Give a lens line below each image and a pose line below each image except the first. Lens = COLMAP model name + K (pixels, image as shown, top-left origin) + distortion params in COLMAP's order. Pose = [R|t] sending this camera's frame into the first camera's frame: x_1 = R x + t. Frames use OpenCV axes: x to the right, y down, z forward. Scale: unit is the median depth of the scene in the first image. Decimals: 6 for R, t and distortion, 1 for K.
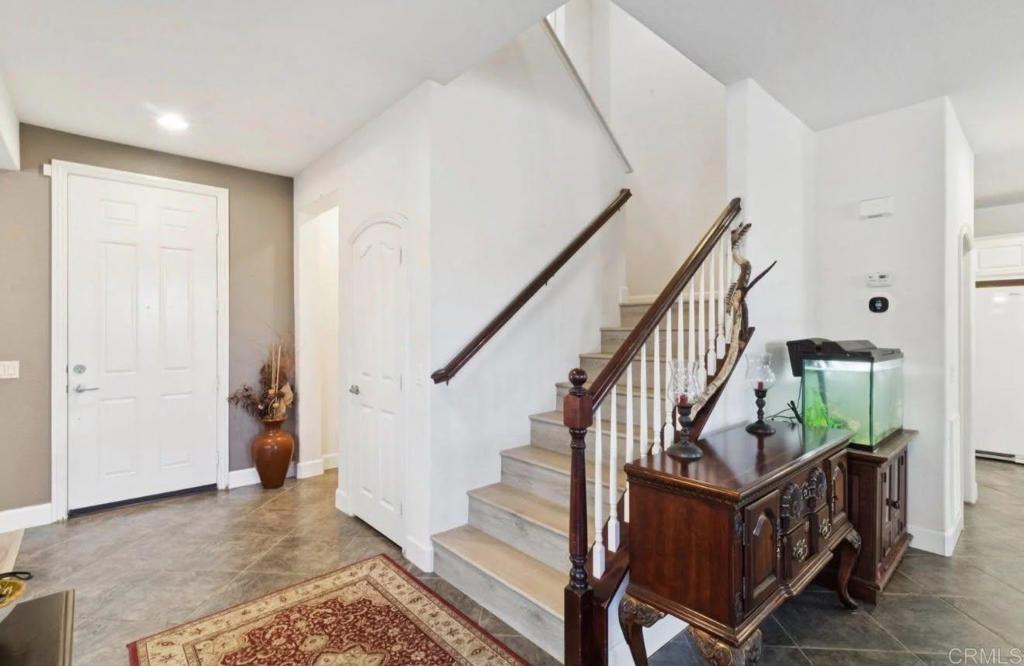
lens RADIAL K [[475.5, 0, 512.6], [0, 475.5, 315.9], [0, 0, 1]] dist [-0.004343, -0.000027]
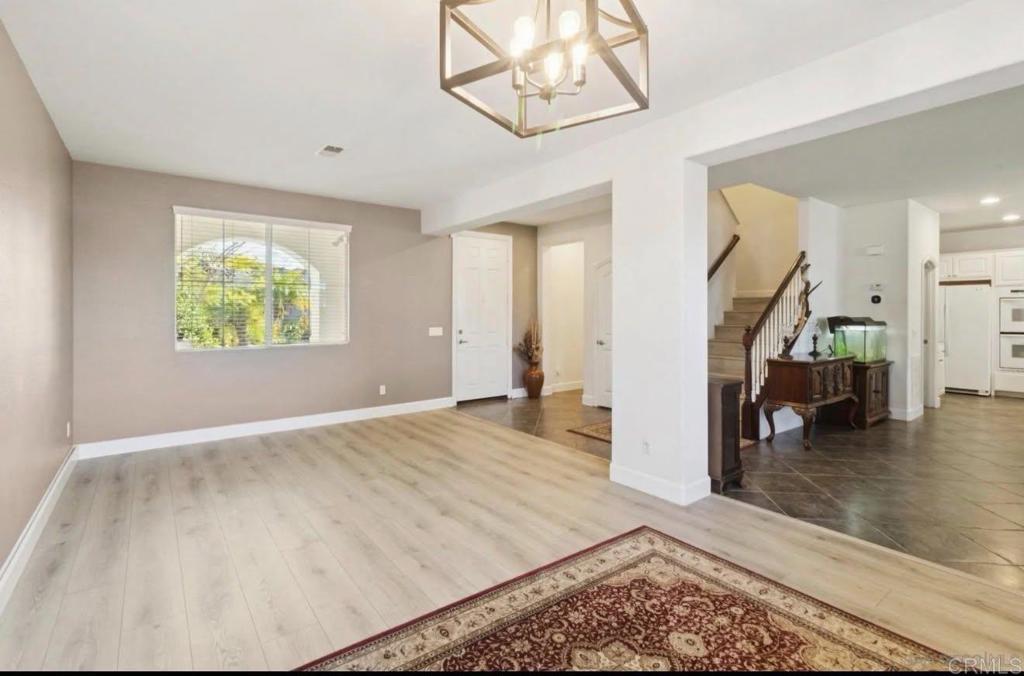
lens RADIAL K [[474.4, 0, 512.0], [0, 474.4, 305.1], [0, 0, 1]] dist [-0.000612, -0.000599]
pose [[0.997150, -0.001931, -0.075416, -0.692094], [0.002953, 0.999905, 0.013443, -0.035504], [0.075383, -0.013627, 0.997062, -1.262291]]
